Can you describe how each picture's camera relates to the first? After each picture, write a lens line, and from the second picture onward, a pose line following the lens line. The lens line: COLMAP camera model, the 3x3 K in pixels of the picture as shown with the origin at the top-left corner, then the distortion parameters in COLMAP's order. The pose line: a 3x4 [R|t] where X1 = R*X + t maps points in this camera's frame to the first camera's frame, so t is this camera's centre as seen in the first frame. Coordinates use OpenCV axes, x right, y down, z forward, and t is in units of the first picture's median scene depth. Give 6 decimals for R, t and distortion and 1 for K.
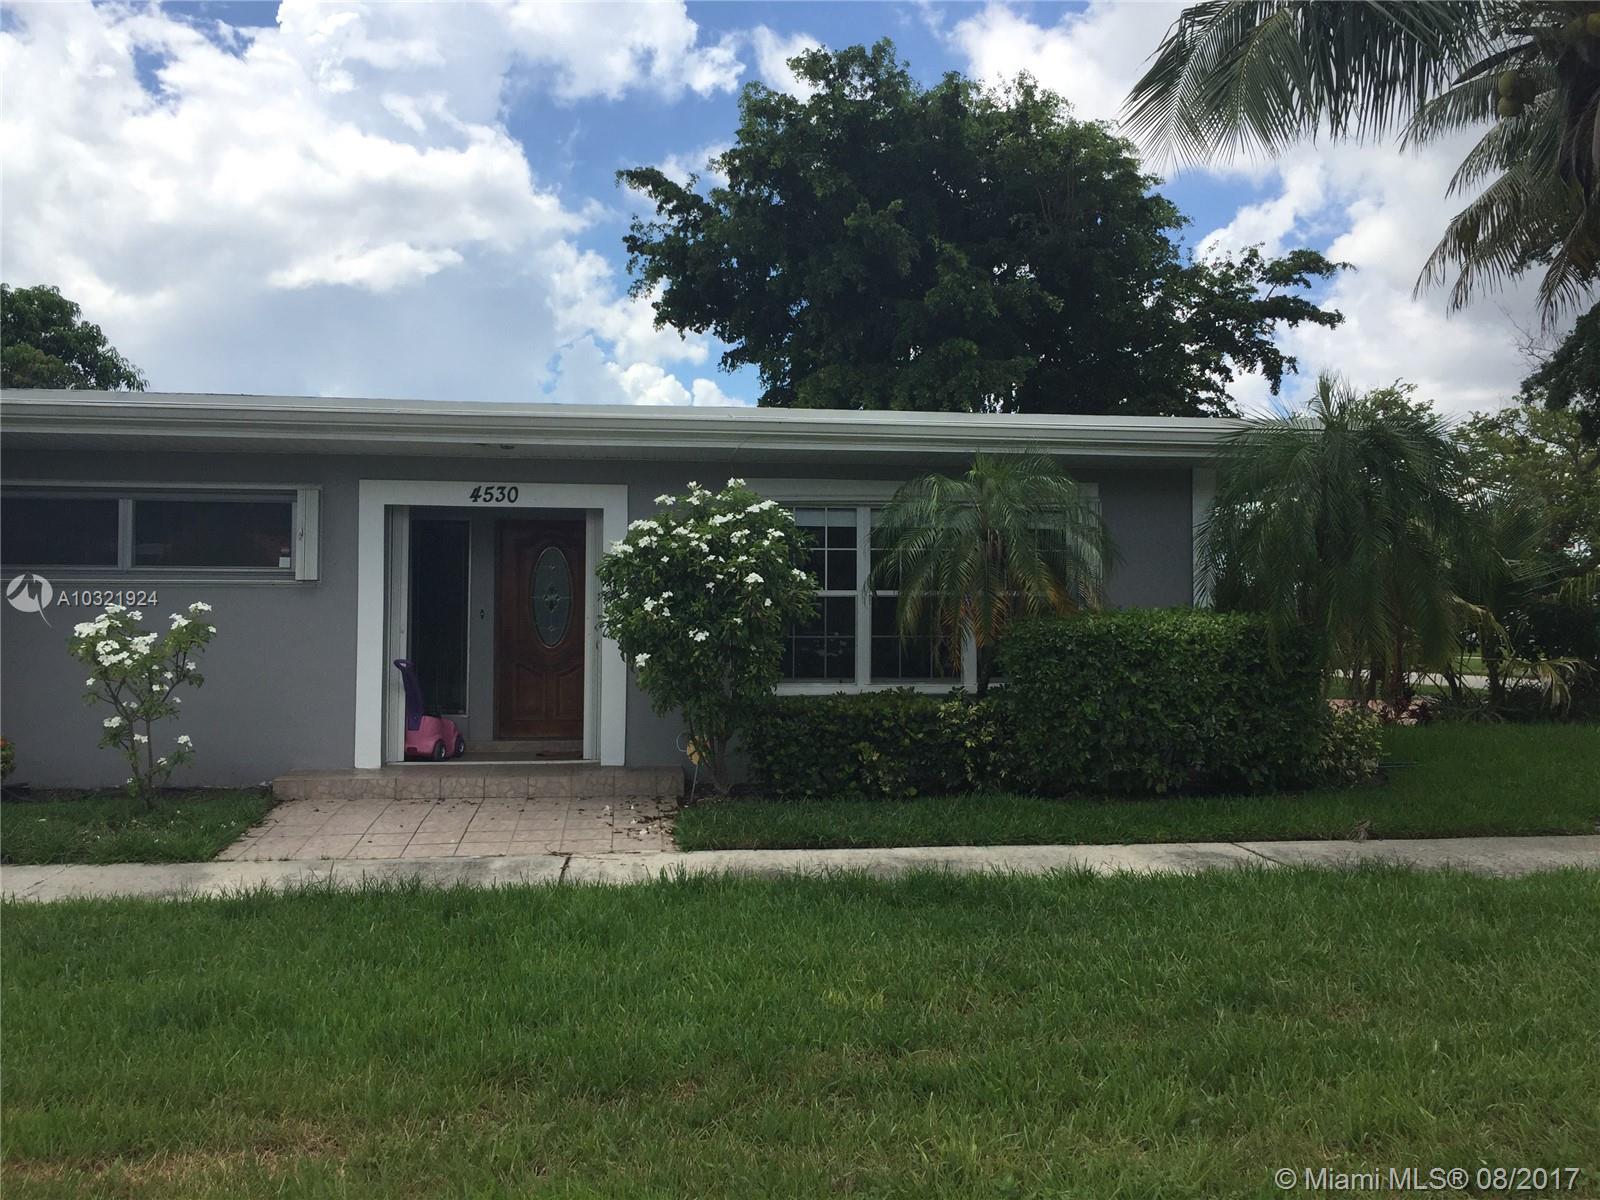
lens RADIAL K [[1381.6, 0, 797.0], [0, 1381.6, 602.3], [0, 0, 1]] dist [0.033575, -0.021042]
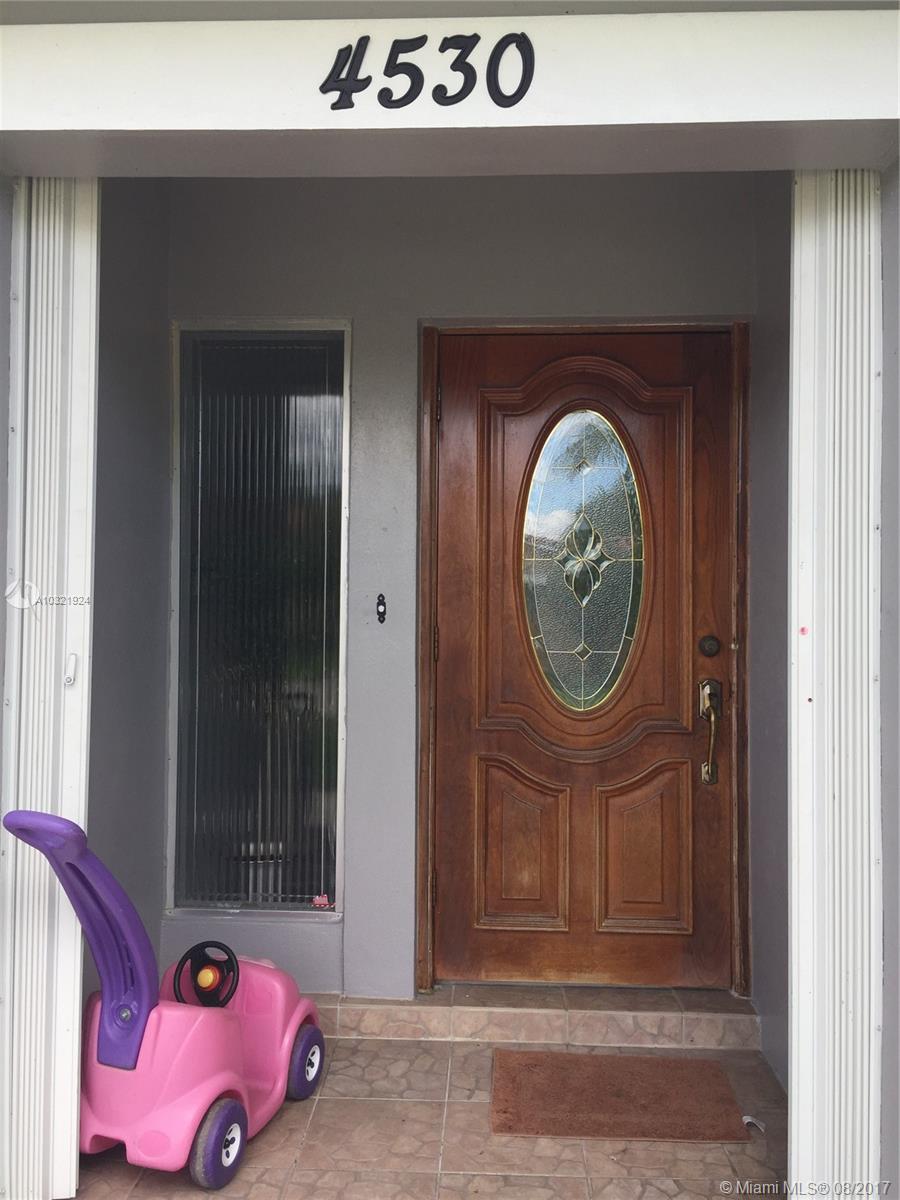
lens RADIAL K [[1036.2, 0, 451.4], [0, 1036.2, 597.9], [0, 0, 1]] dist [0.033575, -0.021042]
pose [[0.988126, -0.005590, -0.153541, -0.186124], [0.006423, 0.999967, 0.004933, 0.004874], [0.153508, -0.005861, 0.988130, 0.819269]]
